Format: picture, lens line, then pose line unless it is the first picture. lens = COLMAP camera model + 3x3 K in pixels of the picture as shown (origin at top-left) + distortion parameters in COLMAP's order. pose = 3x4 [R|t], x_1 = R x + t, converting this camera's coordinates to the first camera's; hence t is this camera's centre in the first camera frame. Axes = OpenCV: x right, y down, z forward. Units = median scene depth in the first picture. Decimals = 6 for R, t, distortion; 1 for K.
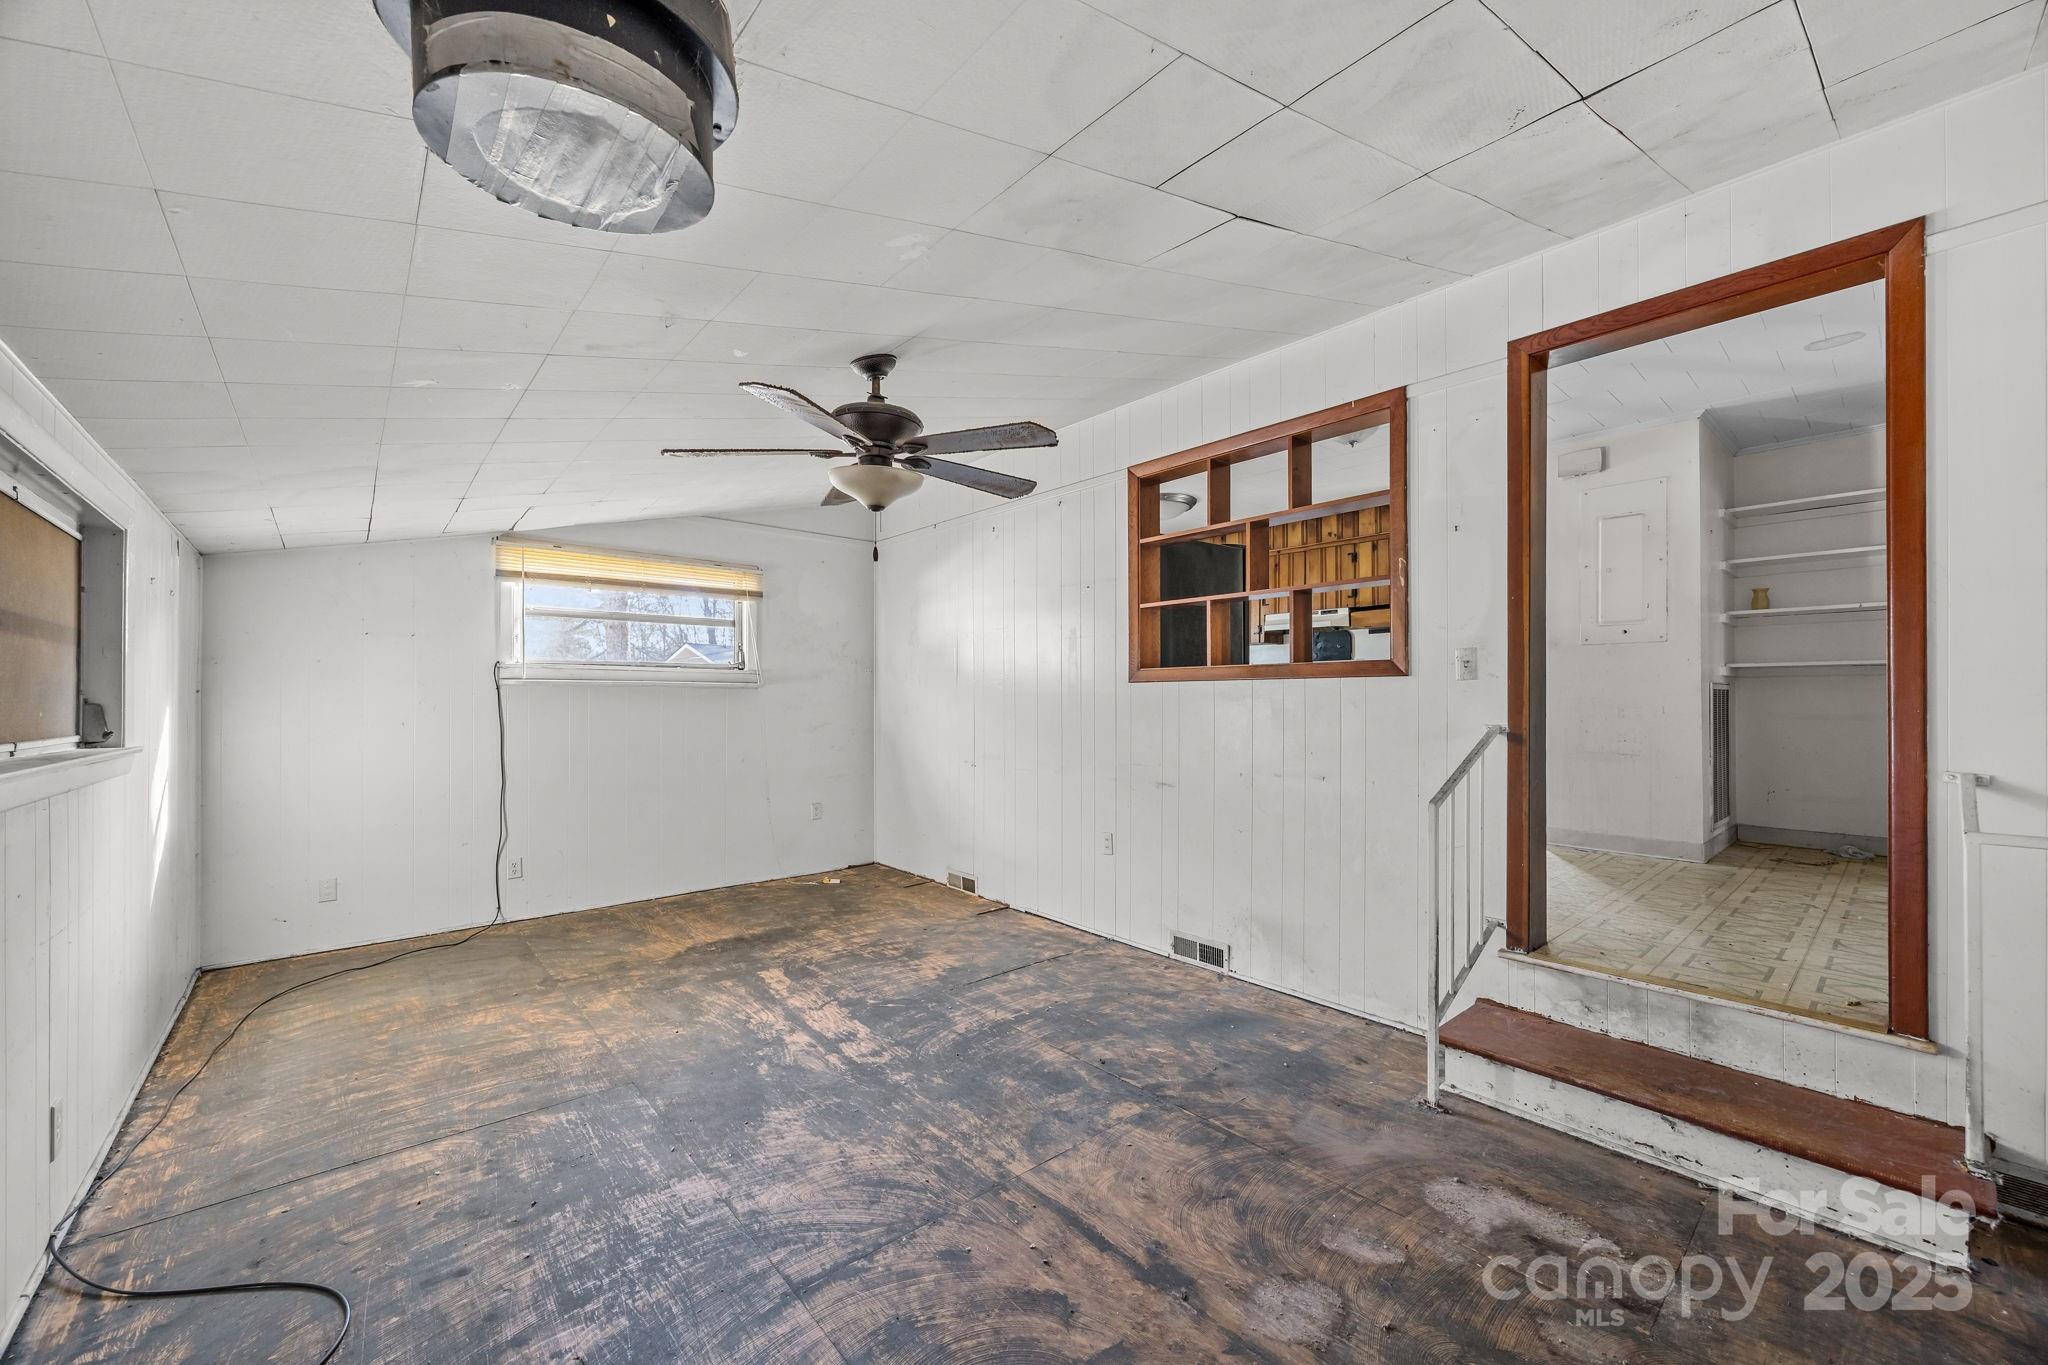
lens RADIAL K [[787.6, 0, 1024.9], [0, 787.6, 687.7], [0, 0, 1]] dist [0.001534, 0.000136]
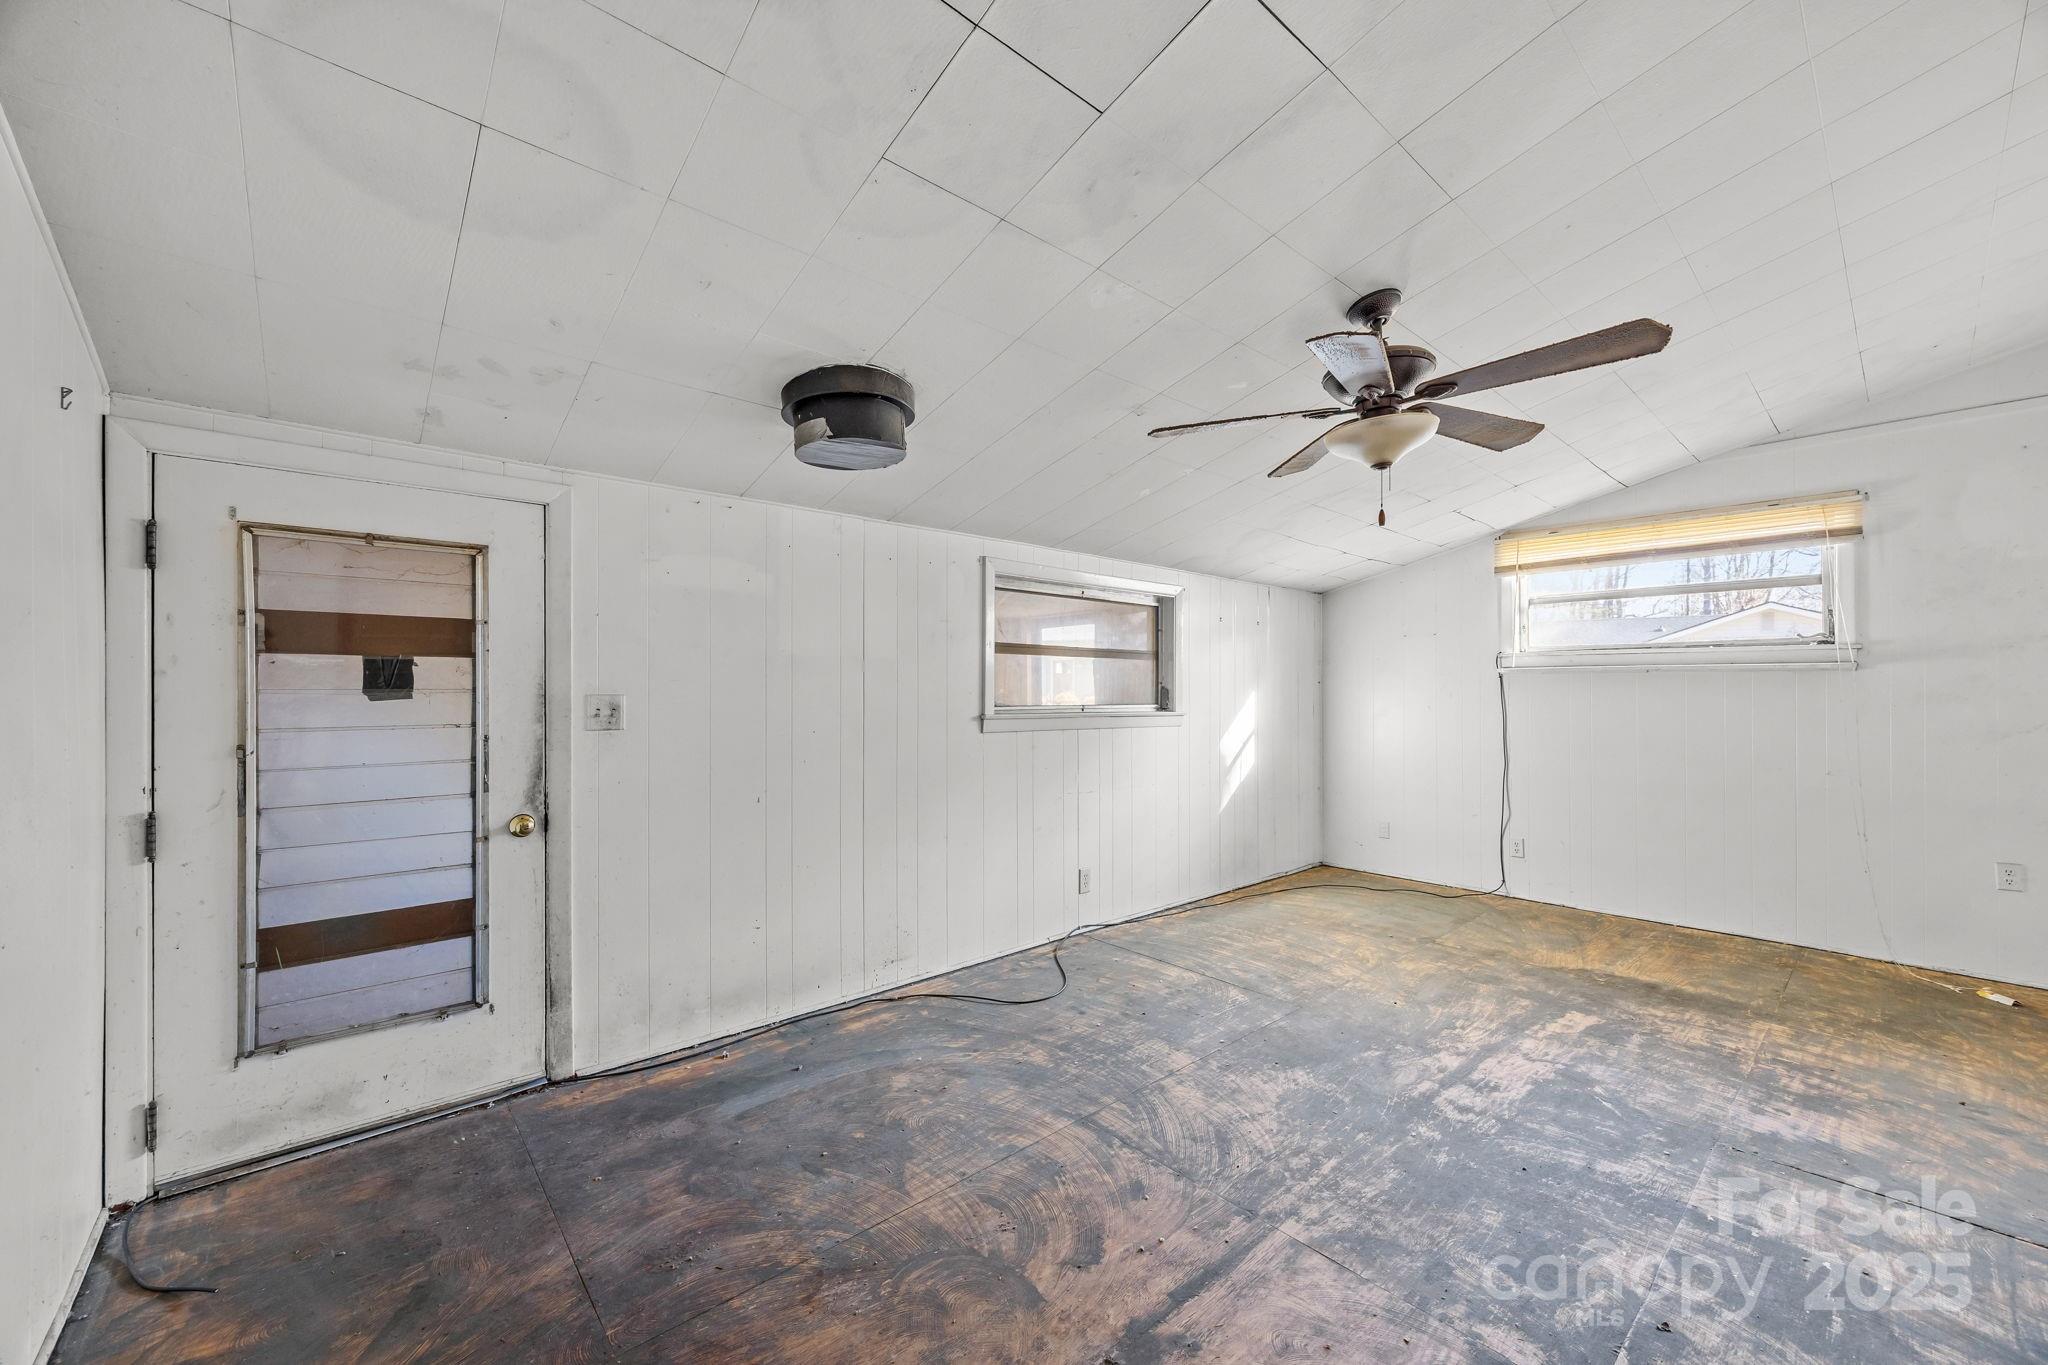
lens RADIAL K [[787.6, 0, 1024.9], [0, 787.6, 687.7], [0, 0, 1]] dist [0.001534, 0.000136]
pose [[0.011313, -0.005263, -0.999922, 0.545030], [0.013441, 0.999897, -0.005111, 0.016697], [0.999846, -0.013383, 0.011383, 0.459080]]
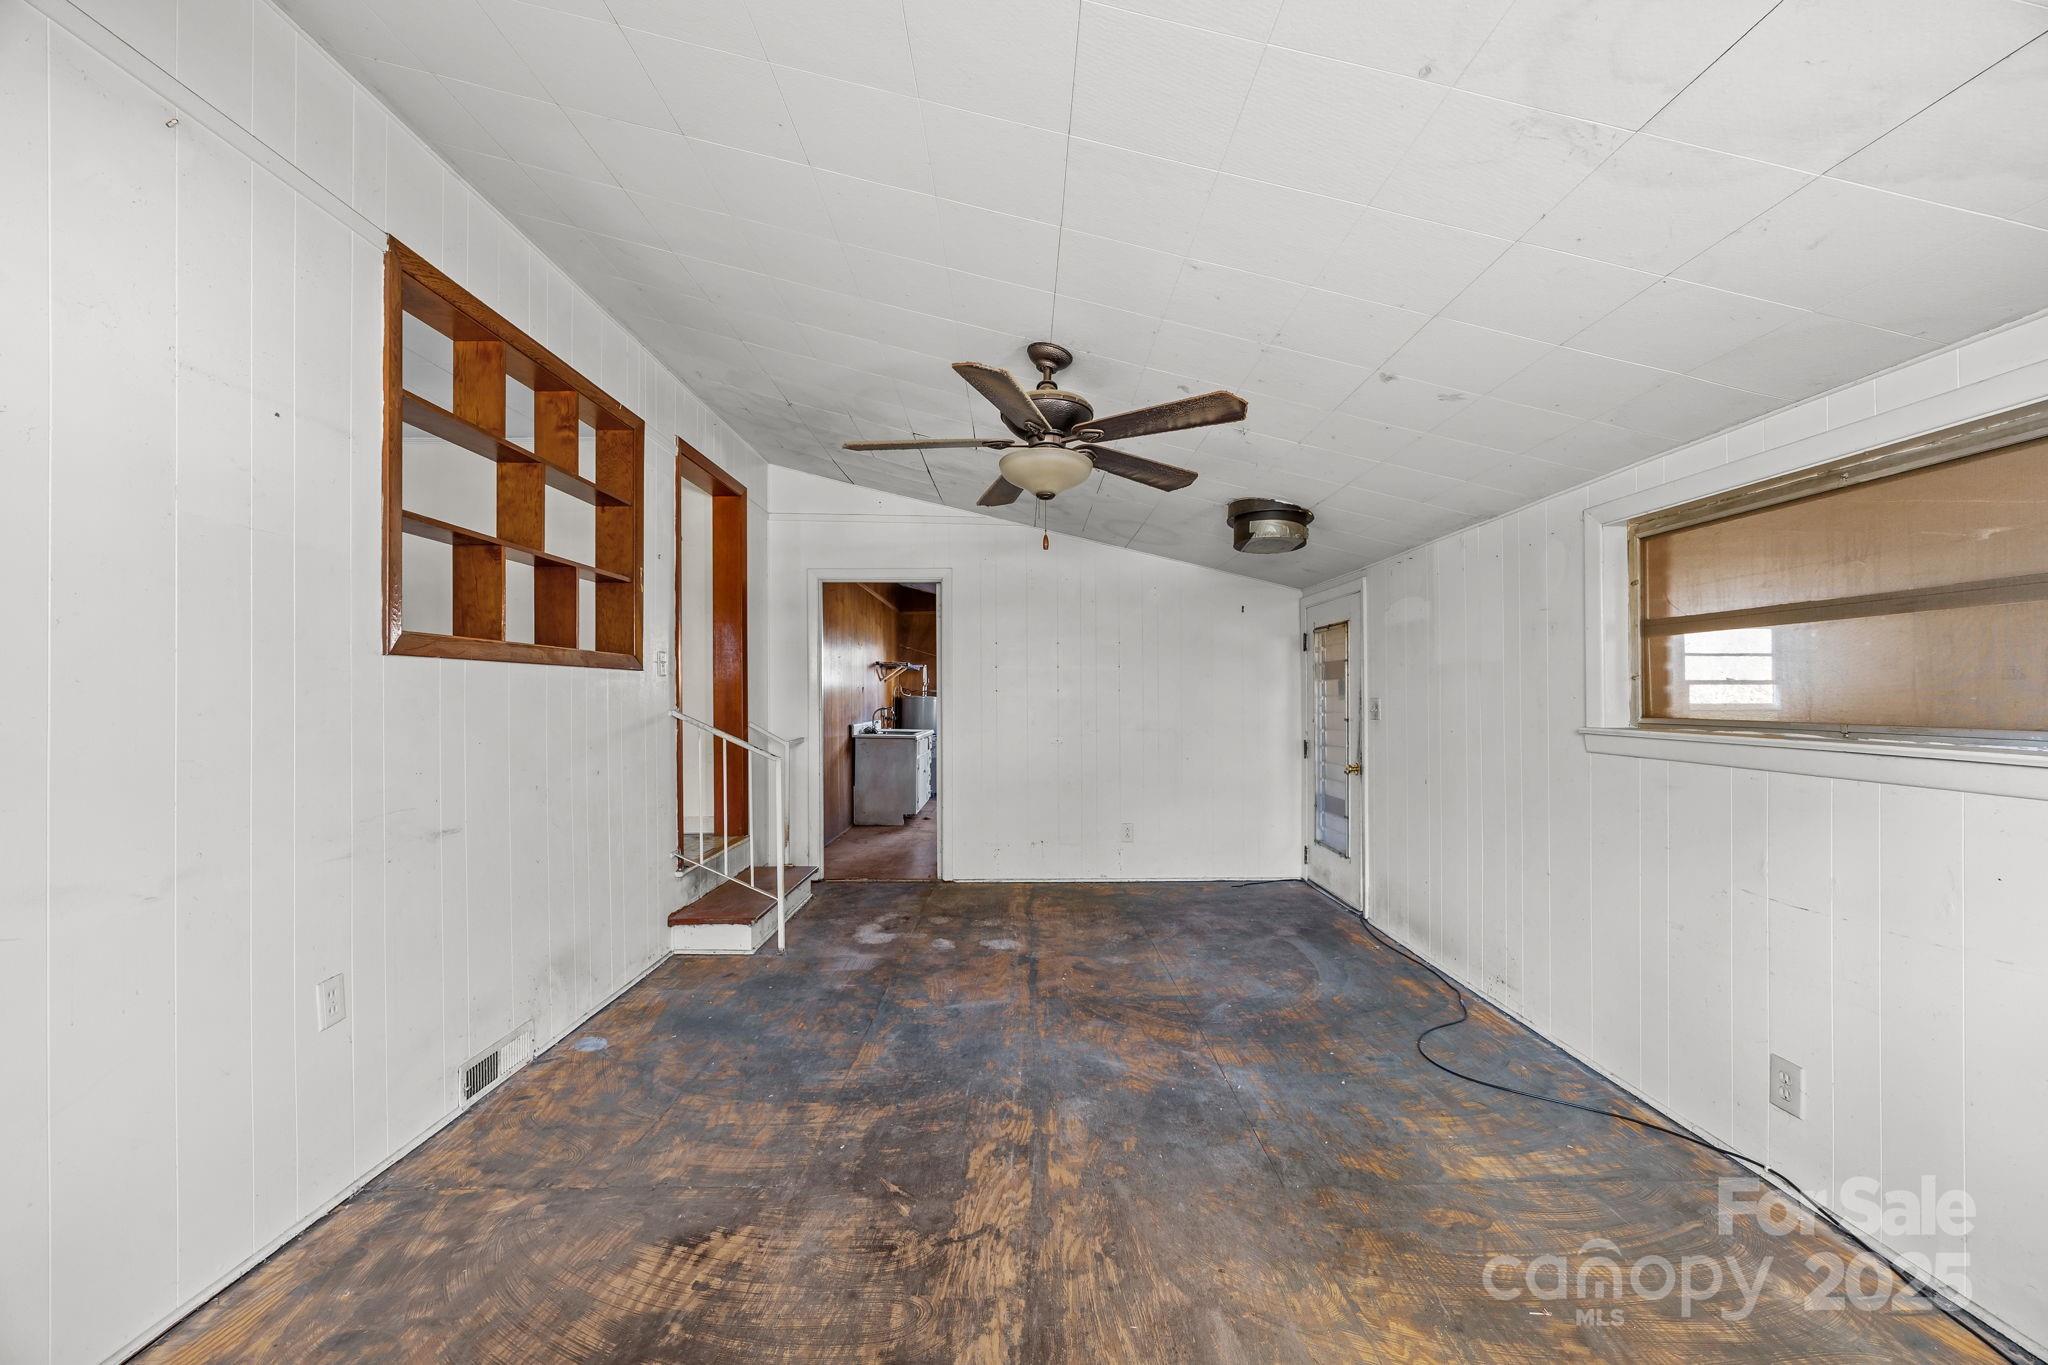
lens RADIAL K [[792.9, 0, 1030.7], [0, 792.9, 707.0], [0, 0, 1]] dist [0.001409, 0.000378]
pose [[-0.766002, -0.004852, 0.642820, -0.637663], [-0.005712, 0.999983, 0.000740, 0.030731], [-0.642812, -0.003105, -0.766017, 1.391036]]
